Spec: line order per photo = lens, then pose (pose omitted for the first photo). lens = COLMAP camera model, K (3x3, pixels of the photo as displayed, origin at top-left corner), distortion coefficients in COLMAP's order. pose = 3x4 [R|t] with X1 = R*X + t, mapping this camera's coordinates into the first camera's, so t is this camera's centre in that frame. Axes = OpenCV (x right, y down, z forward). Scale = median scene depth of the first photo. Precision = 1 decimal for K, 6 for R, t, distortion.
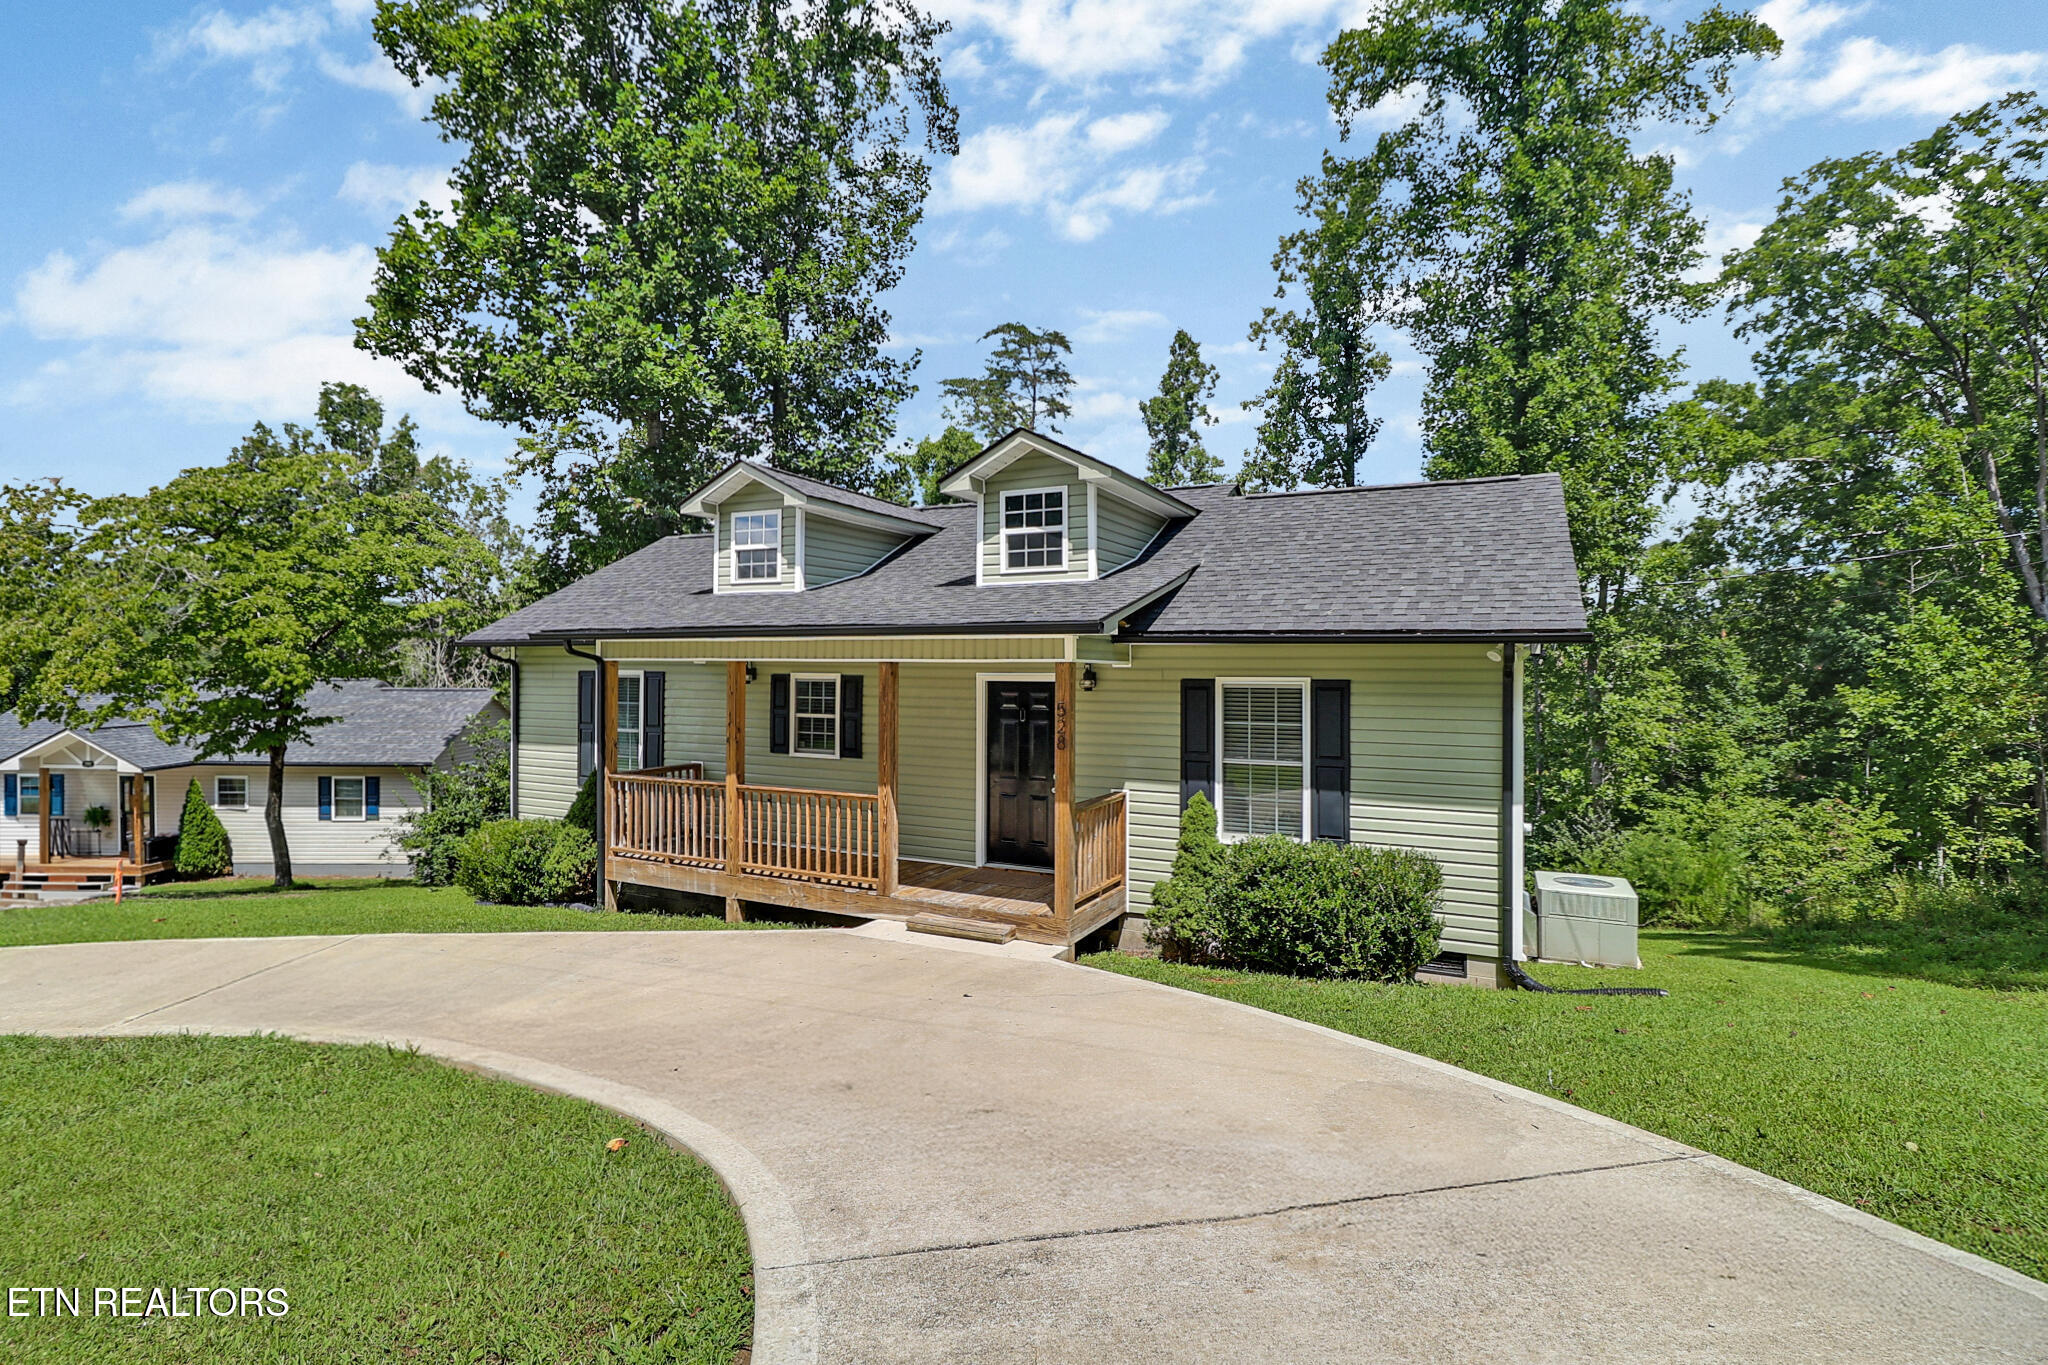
lens RADIAL K [[955.0, 0, 1027.0], [0, 955.0, 669.1], [0, 0, 1]] dist [-0.010409, -0.000316]
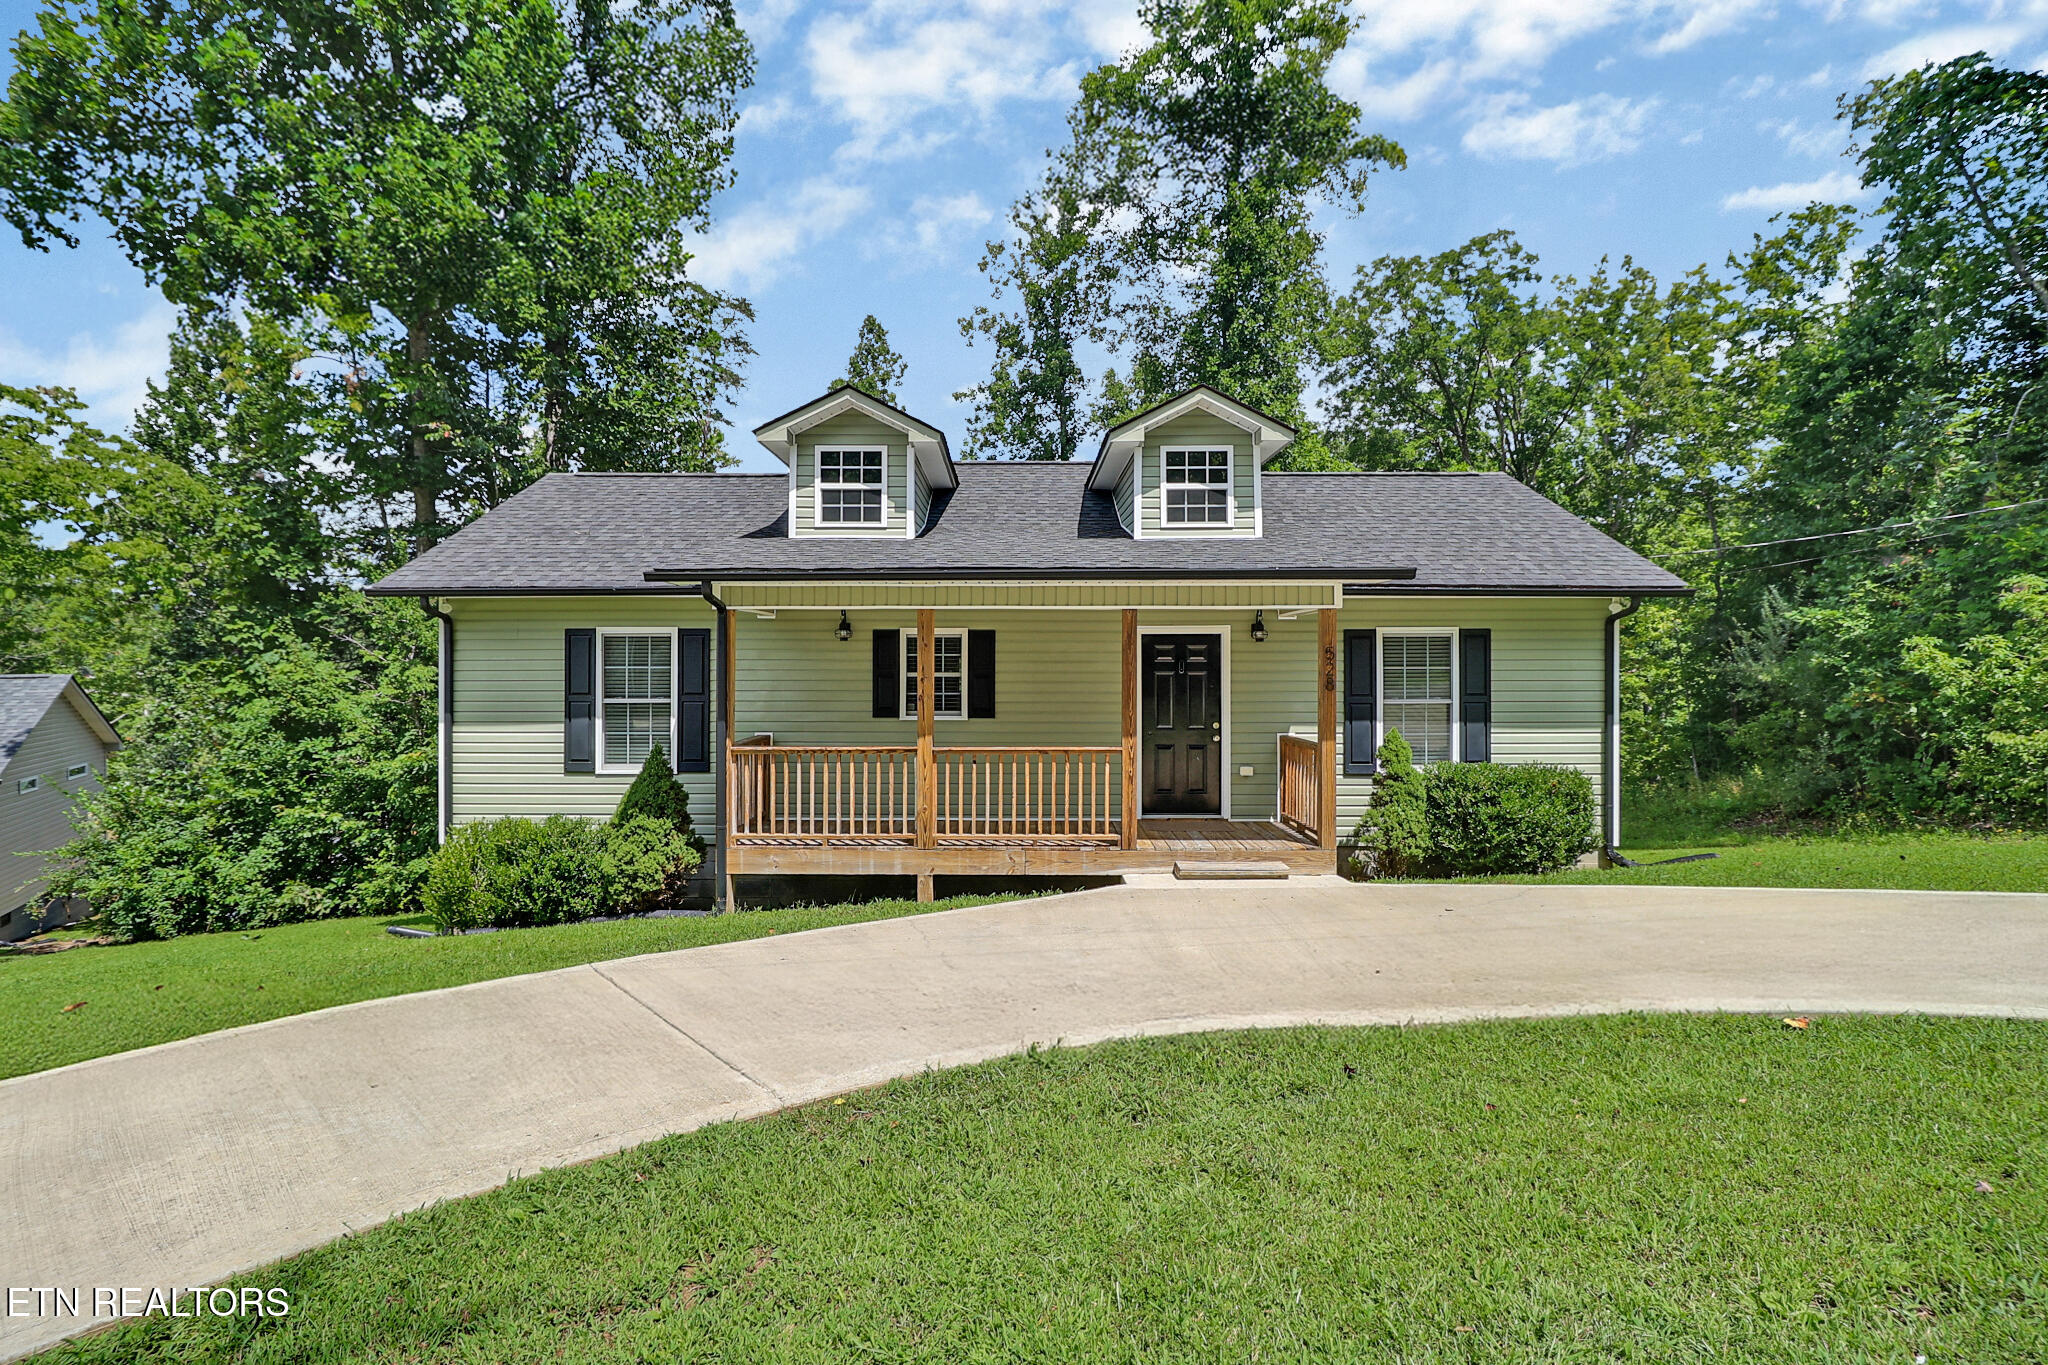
lens RADIAL K [[938.8, 0, 1010.7], [0, 938.8, 667.5], [0, 0, 1]] dist [-0.002620, -0.010095]
pose [[0.903382, -0.010969, 0.428697, -0.577838], [0.007539, 0.999925, 0.009698, 0.036024], [-0.428771, -0.005529, 0.903397, 0.163436]]
